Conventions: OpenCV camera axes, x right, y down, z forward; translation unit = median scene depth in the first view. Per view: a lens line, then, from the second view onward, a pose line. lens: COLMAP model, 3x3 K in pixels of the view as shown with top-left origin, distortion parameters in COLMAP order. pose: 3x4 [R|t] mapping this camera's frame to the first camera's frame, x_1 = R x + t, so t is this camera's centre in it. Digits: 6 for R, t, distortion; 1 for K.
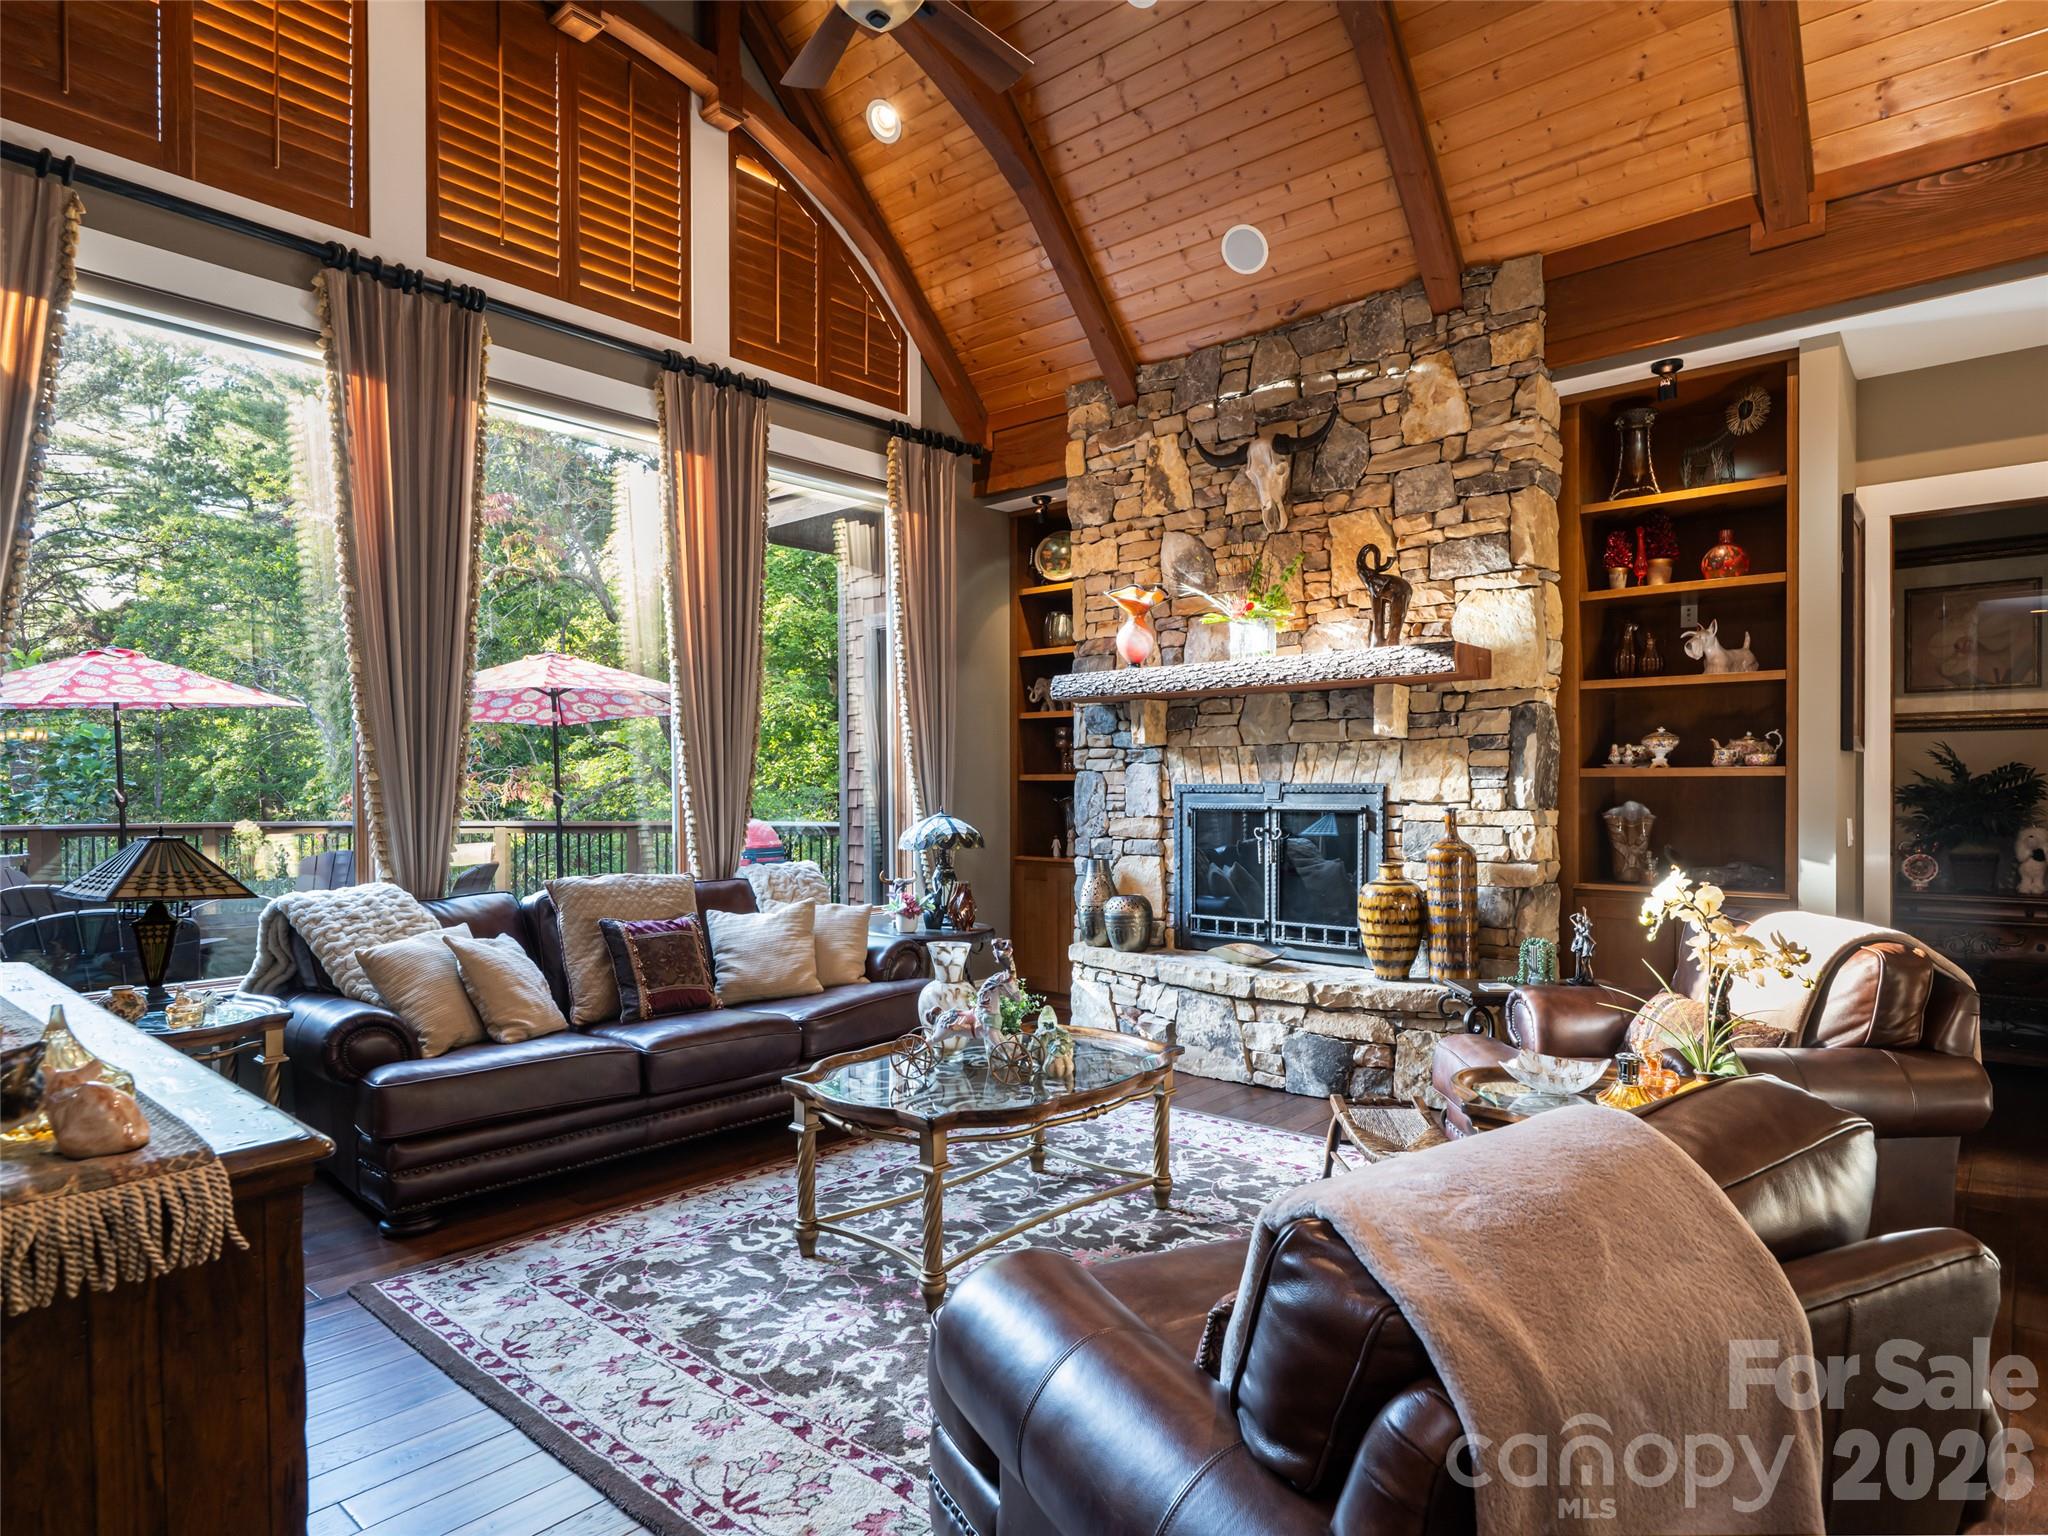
lens RADIAL K [[1161.7, 0, 1039.5], [0, 1161.7, 798.0], [0, 0, 1]] dist [-0.004053, 0.001295]
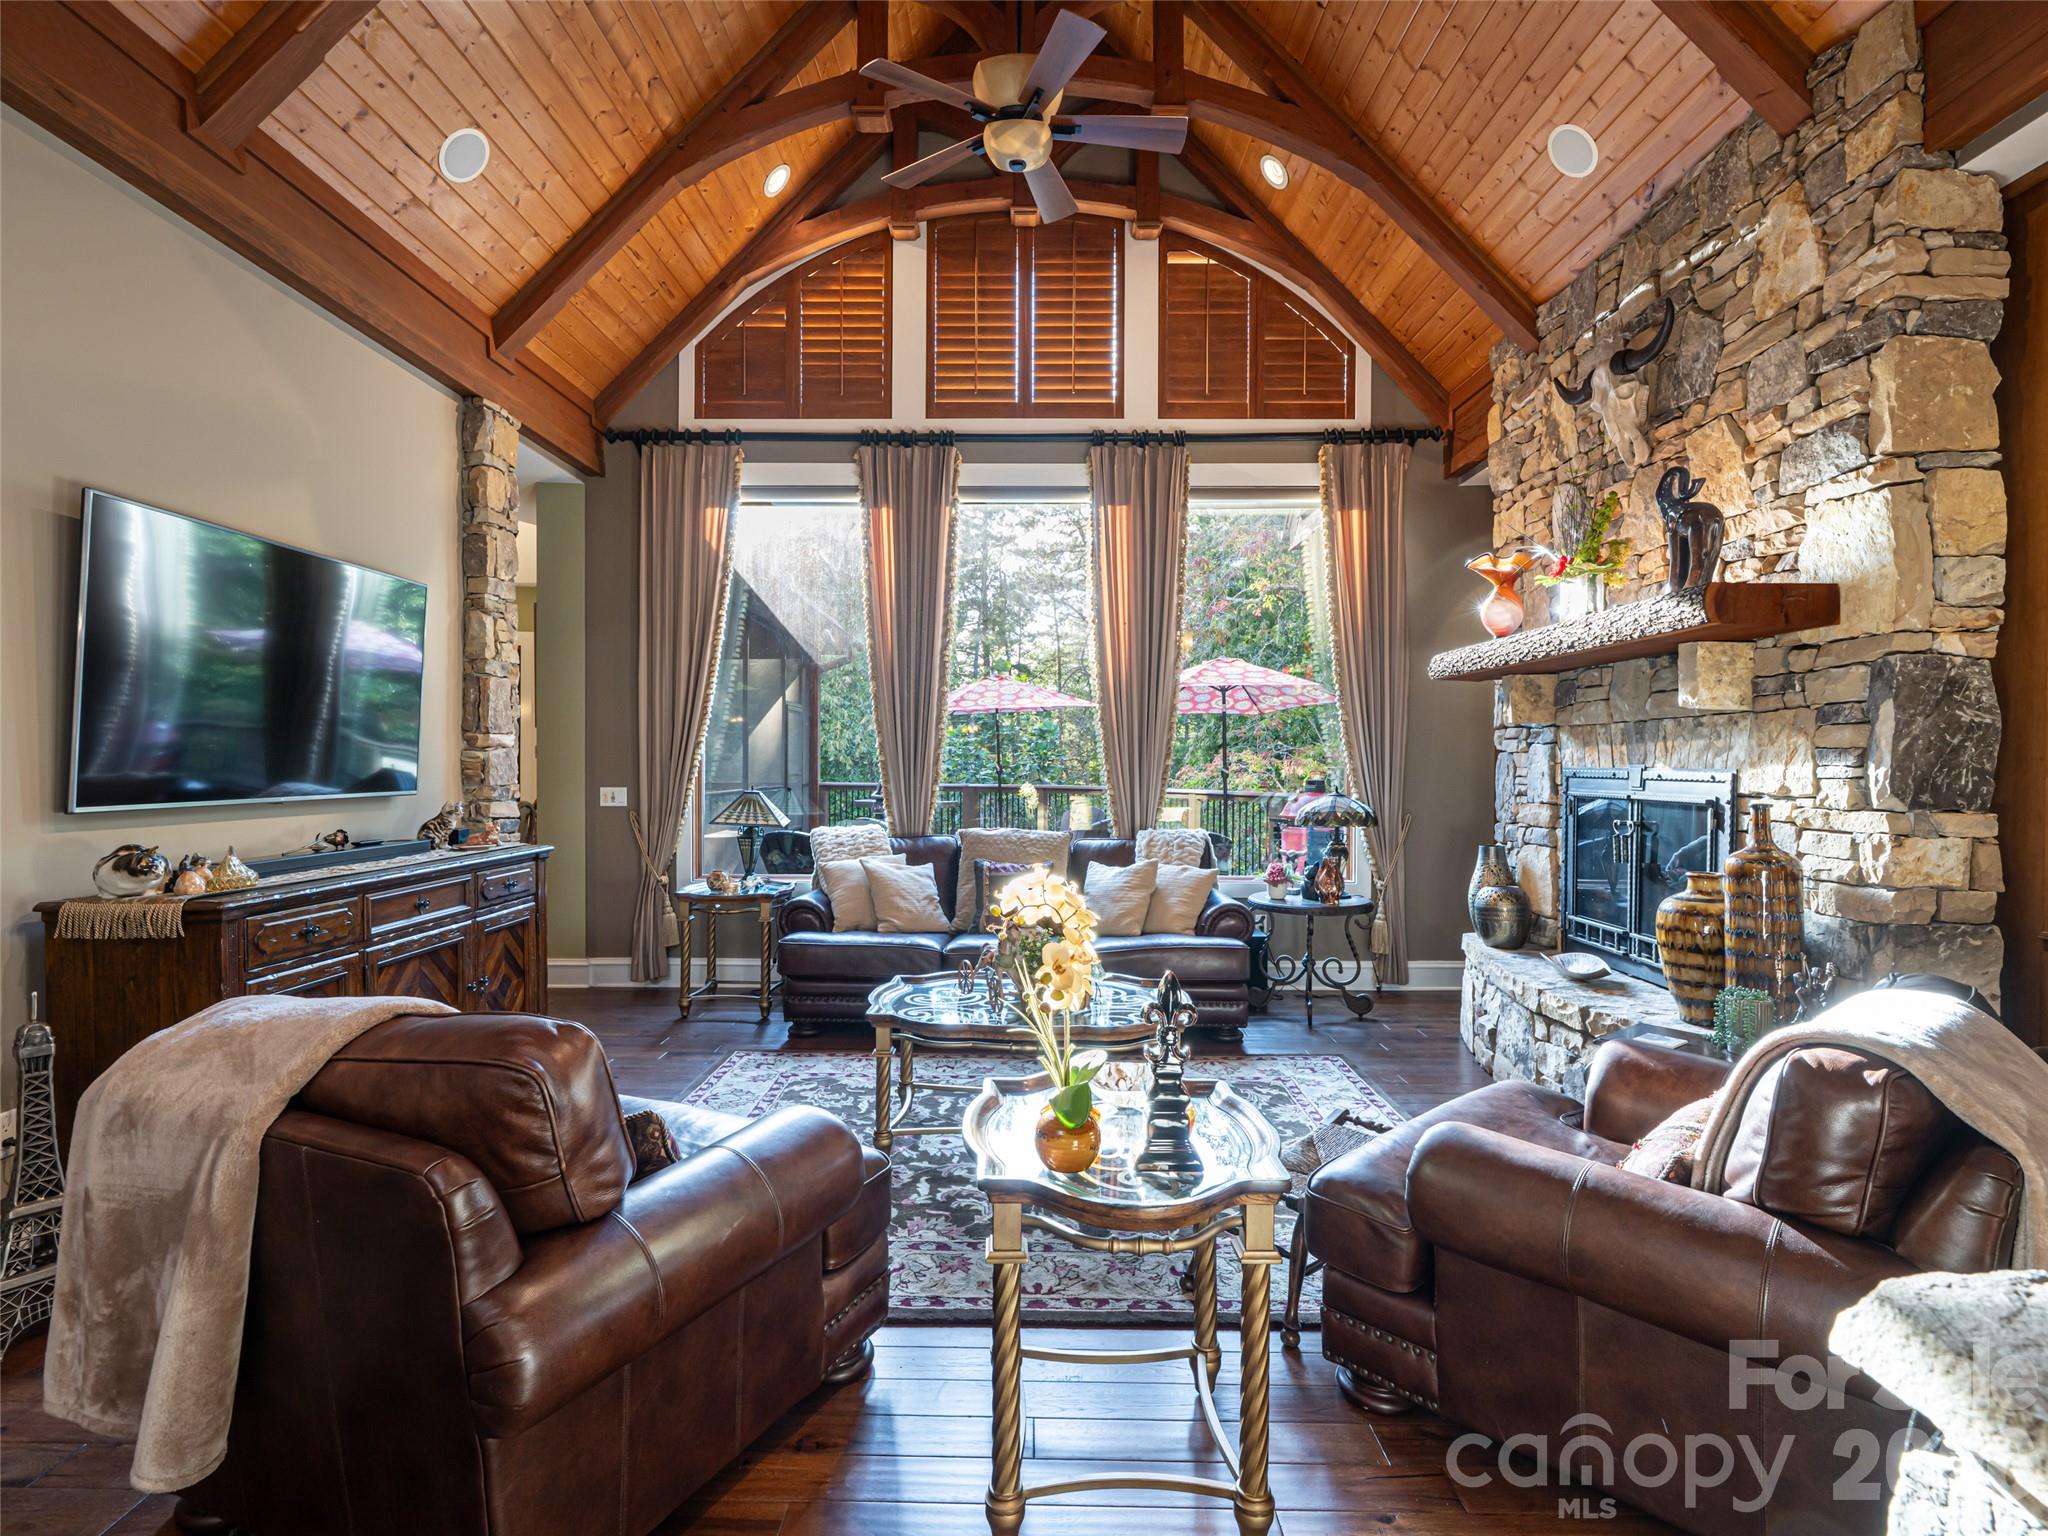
lens RADIAL K [[1019.6, 0, 1017.7], [0, 1019.6, 766.3], [0, 0, 1]] dist [-0.003028, -0.000160]
pose [[0.640580, 0.010268, -0.767822, 0.524986], [-0.013736, 0.999904, 0.001912, -0.009733], [0.767768, 0.009322, 0.640660, 0.209672]]
